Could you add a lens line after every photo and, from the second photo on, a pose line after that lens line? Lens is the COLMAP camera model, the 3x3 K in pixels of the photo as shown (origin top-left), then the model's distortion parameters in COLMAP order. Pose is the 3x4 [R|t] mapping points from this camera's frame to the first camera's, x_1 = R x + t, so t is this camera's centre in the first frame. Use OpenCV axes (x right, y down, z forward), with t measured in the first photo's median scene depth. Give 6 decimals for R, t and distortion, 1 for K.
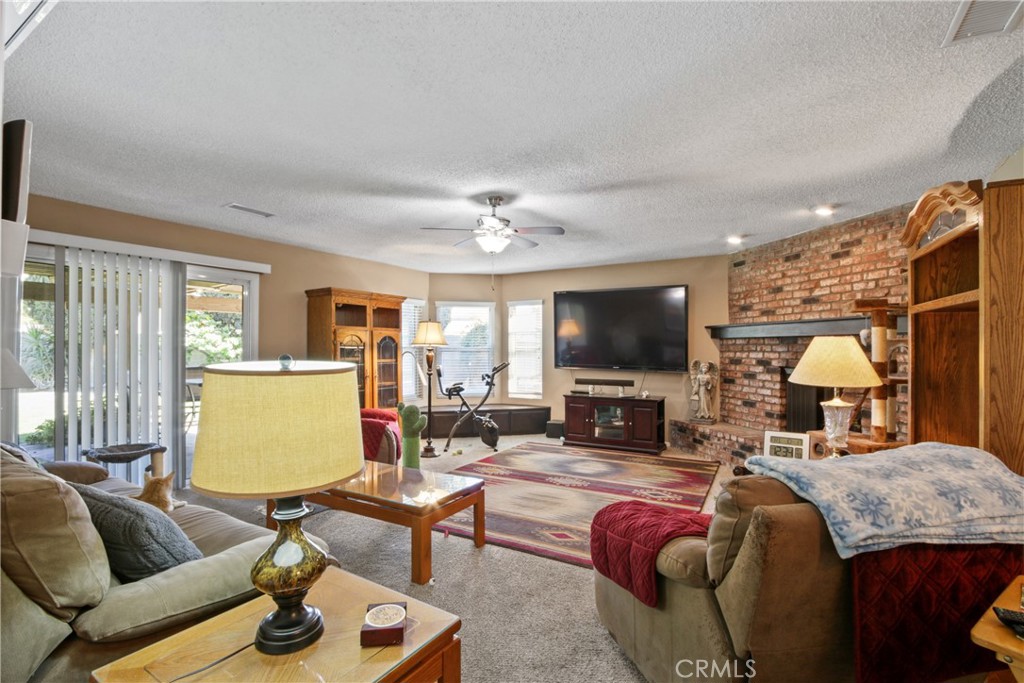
lens RADIAL K [[477.7, 0, 511.6], [0, 477.7, 343.7], [0, 0, 1]] dist [-0.020598, 0.001583]
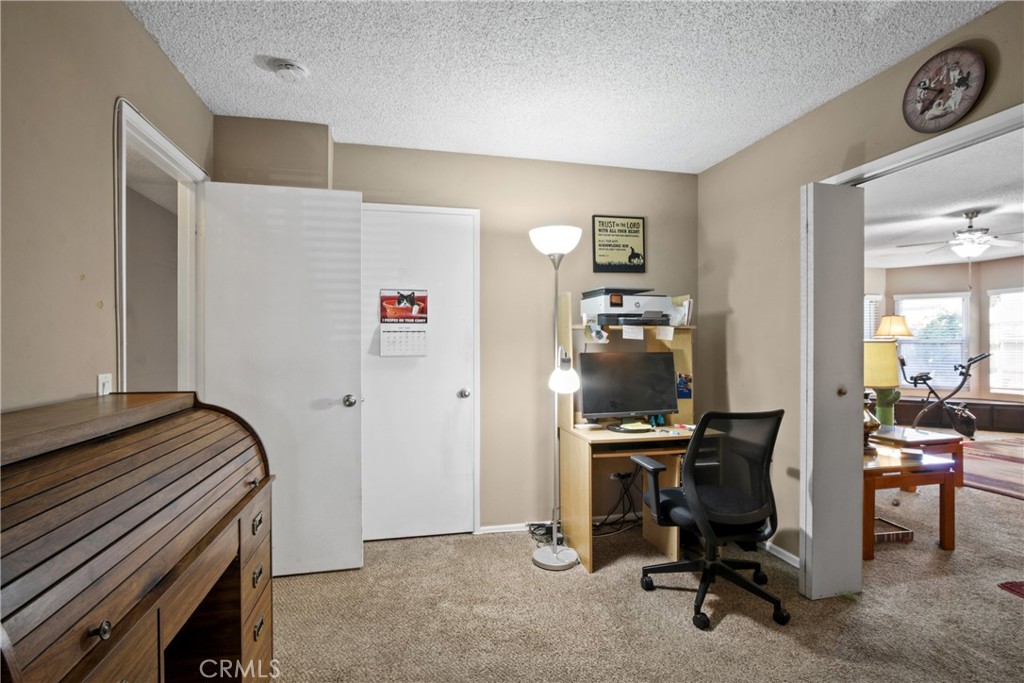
lens RADIAL K [[477.7, 0, 516.5], [0, 477.7, 342.7], [0, 0, 1]] dist [-0.020598, 0.001583]
pose [[0.697096, -0.003809, -0.716968, 0.005961], [0.008581, 0.999959, 0.003030, 0.005959], [0.716927, -0.008265, 0.697100, -0.375363]]
